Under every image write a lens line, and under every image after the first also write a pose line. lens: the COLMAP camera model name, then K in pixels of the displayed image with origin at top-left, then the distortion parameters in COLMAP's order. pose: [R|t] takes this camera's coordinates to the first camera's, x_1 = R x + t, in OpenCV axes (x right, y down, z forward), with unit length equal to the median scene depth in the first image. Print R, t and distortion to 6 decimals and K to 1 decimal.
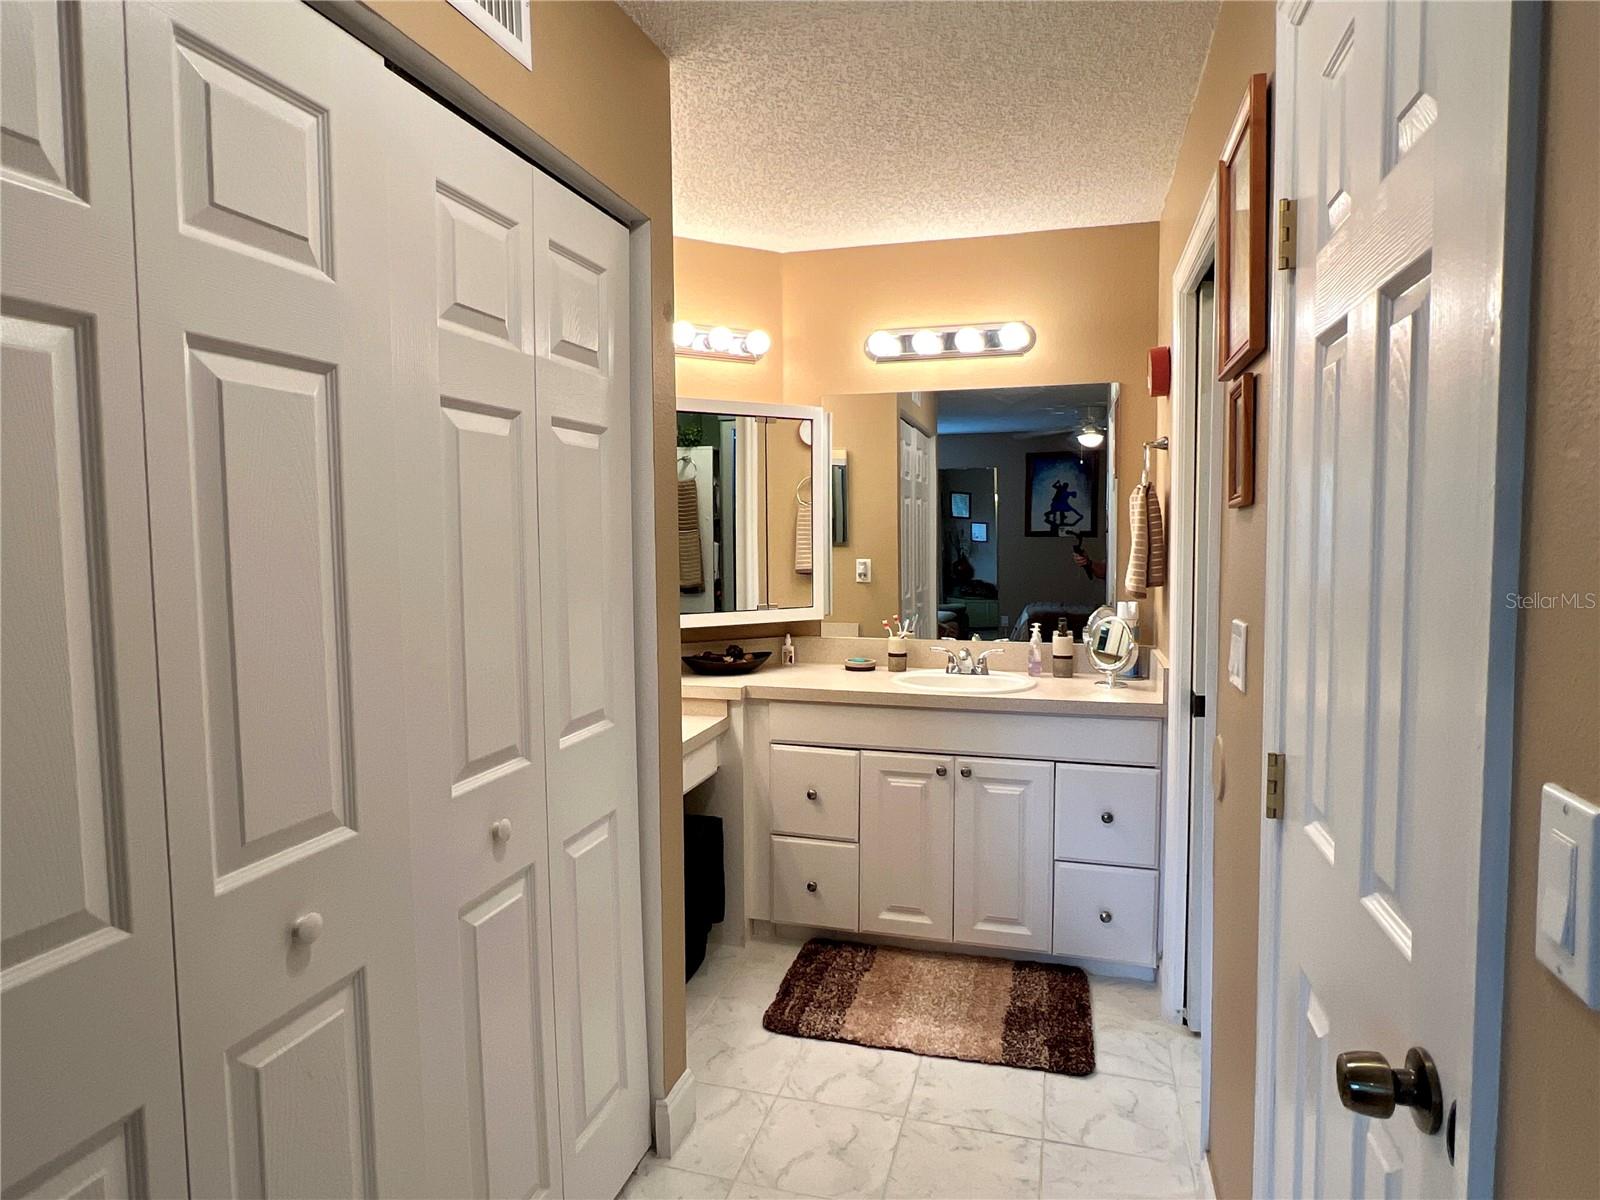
lens RADIAL K [[963.9, 0, 800.0], [0, 963.9, 600.0], [0, 0, 1]] dist [0.000566, -0.000543]
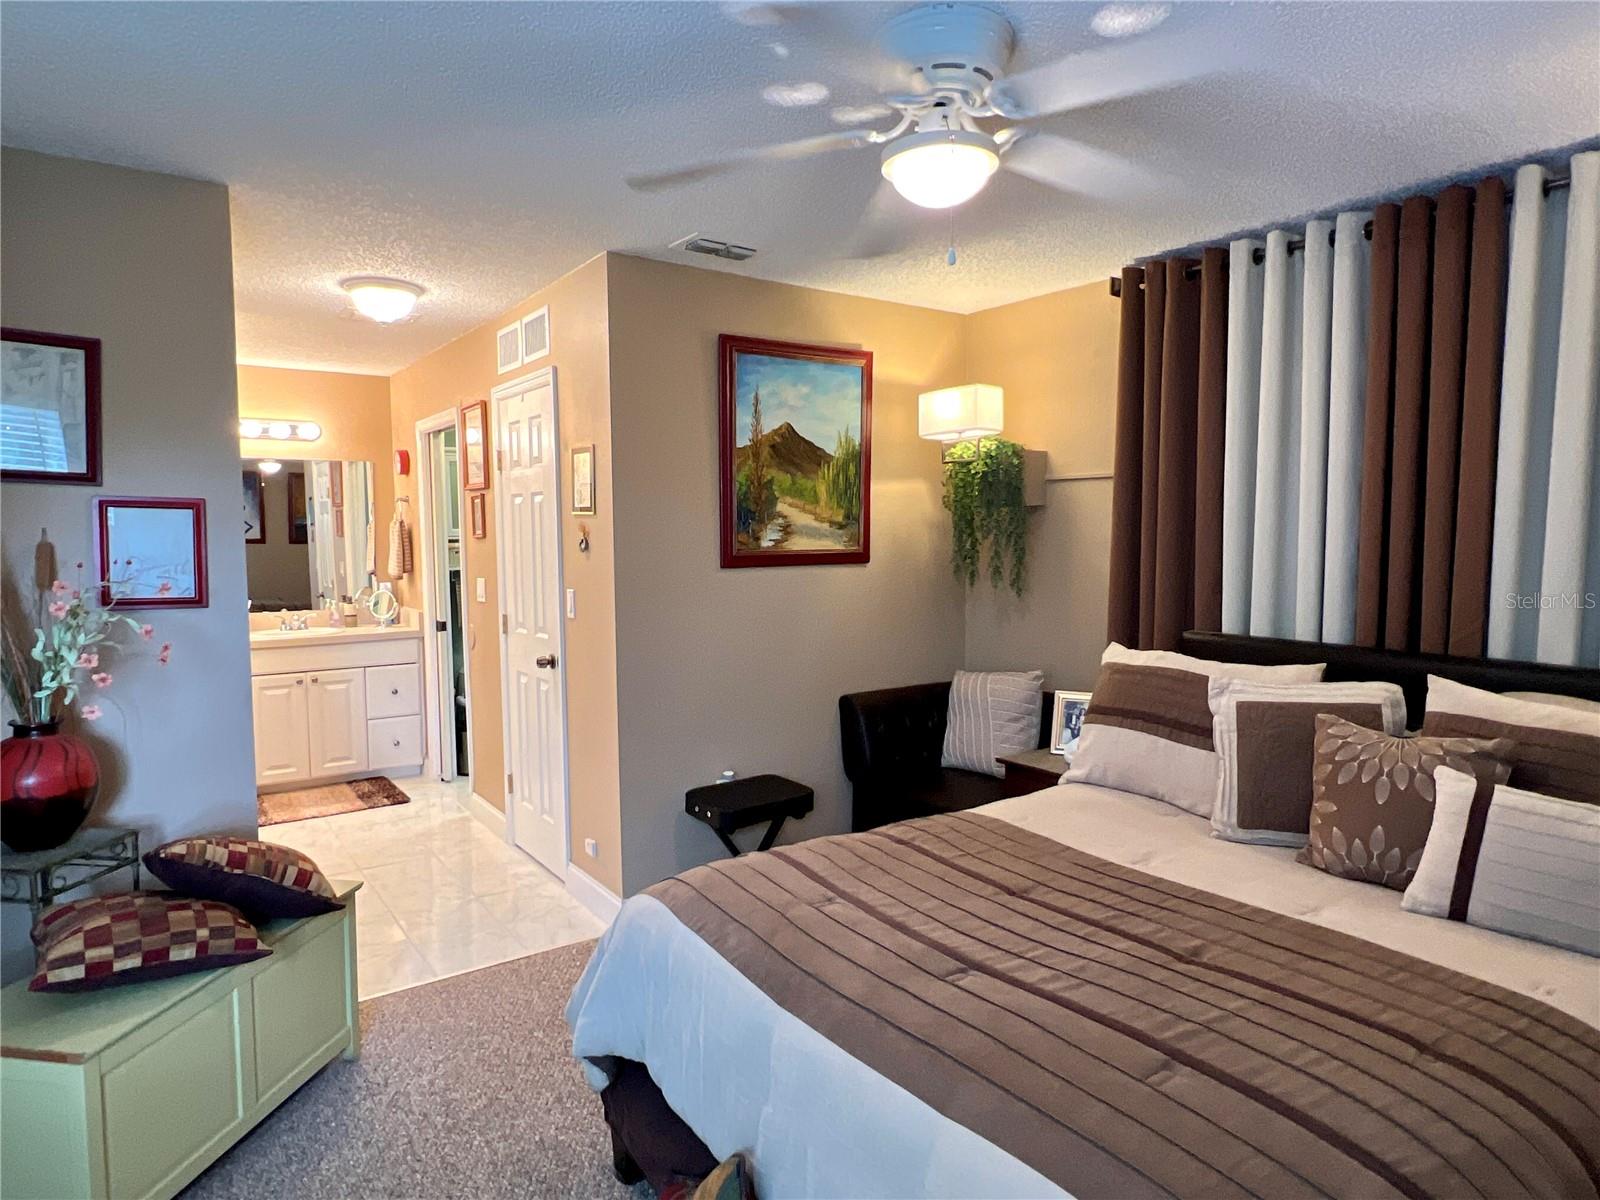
lens RADIAL K [[963.9, 0, 800.0], [0, 963.9, 600.0], [0, 0, 1]] dist [0.000566, -0.000543]
pose [[0.632962, -0.057823, 0.772020, -0.623800], [0.061029, 0.997830, 0.024700, 0.040409], [-0.771773, 0.031481, 0.635118, -0.831365]]
